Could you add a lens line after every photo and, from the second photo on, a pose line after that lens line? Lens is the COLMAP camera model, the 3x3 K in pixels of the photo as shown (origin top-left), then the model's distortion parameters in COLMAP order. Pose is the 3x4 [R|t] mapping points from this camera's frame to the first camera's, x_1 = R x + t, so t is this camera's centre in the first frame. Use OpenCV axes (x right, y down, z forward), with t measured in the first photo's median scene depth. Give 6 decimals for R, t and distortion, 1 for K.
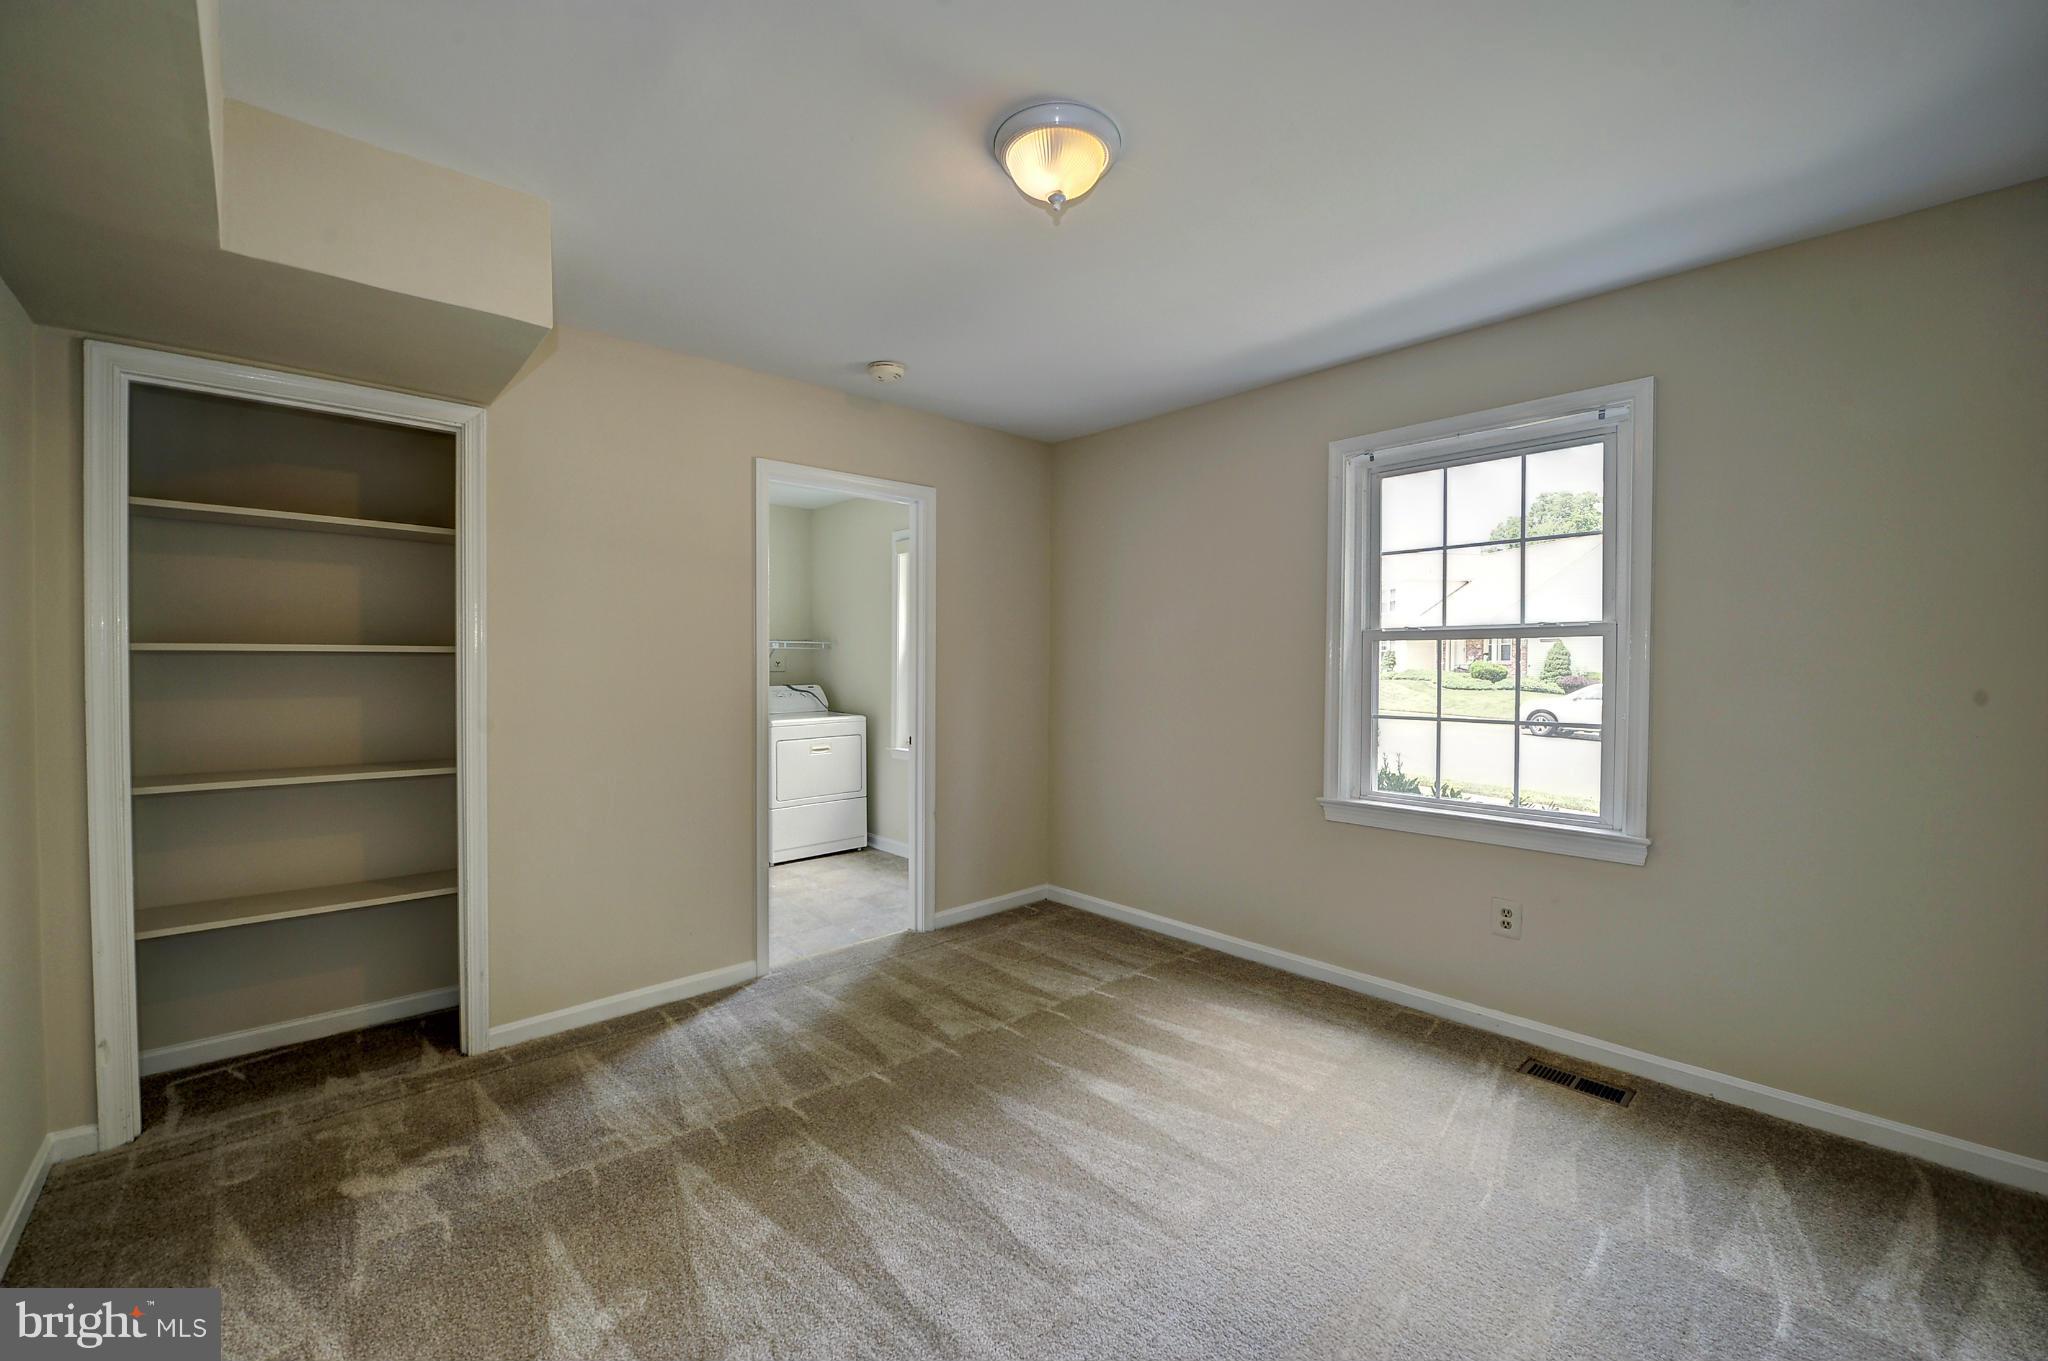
lens RADIAL K [[814.4, 0, 1029.6], [0, 814.4, 677.6], [0, 0, 1]] dist [-0.022403, 0.000264]
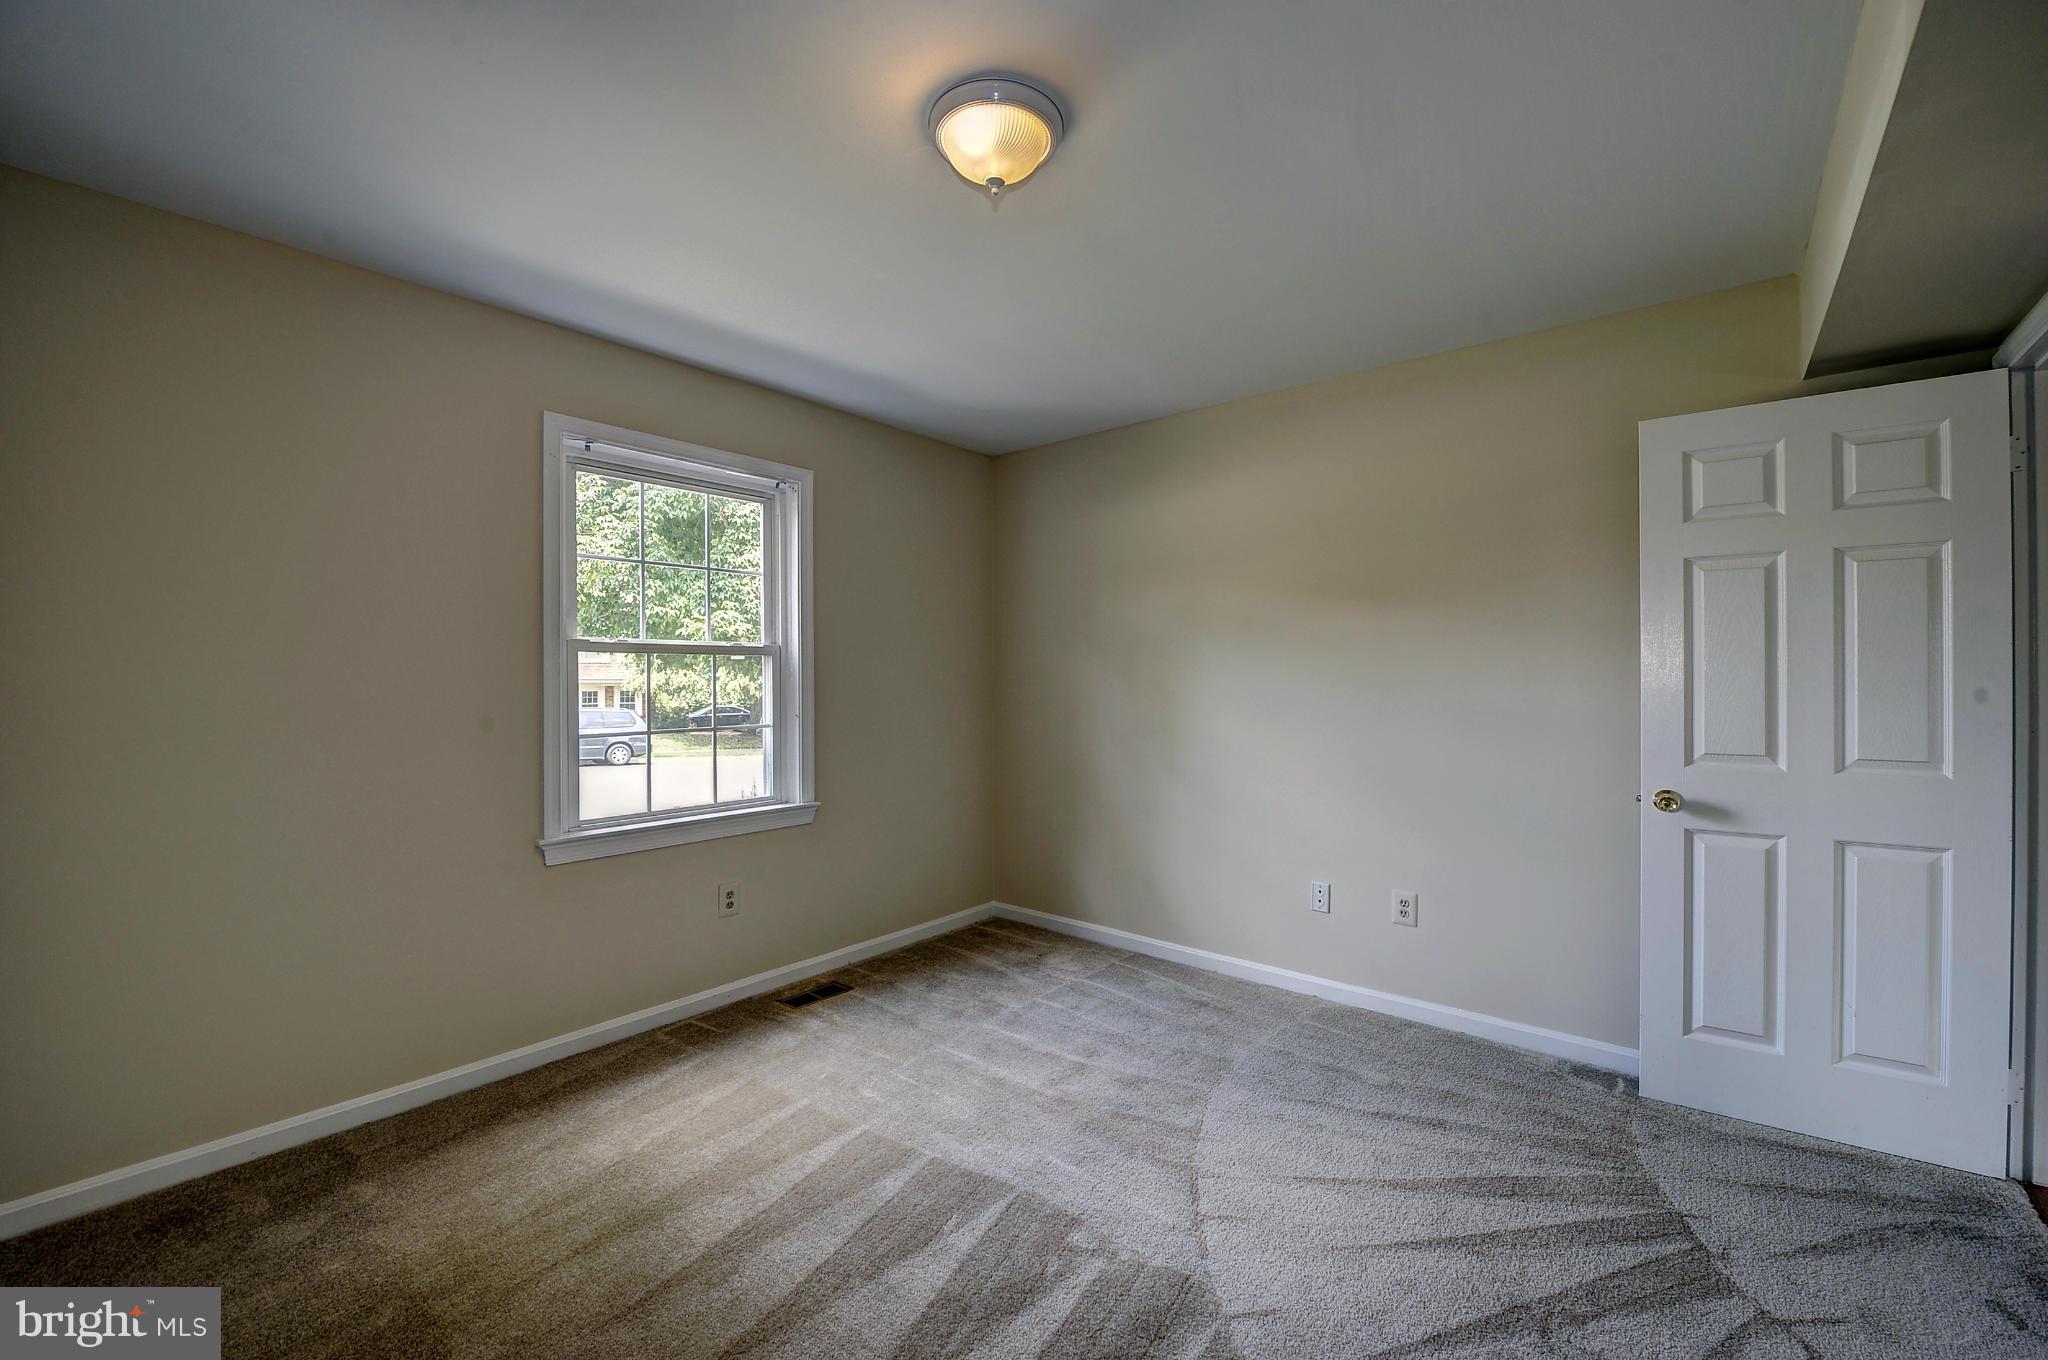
lens RADIAL K [[814.4, 0, 1029.6], [0, 814.4, 677.1], [0, 0, 1]] dist [-0.022403, 0.000264]
pose [[-0.141395, -0.000935, 0.989953, -0.659016], [0.015163, 0.999880, 0.003110, -0.014596], [-0.989837, 0.015450, -0.141364, 0.804422]]
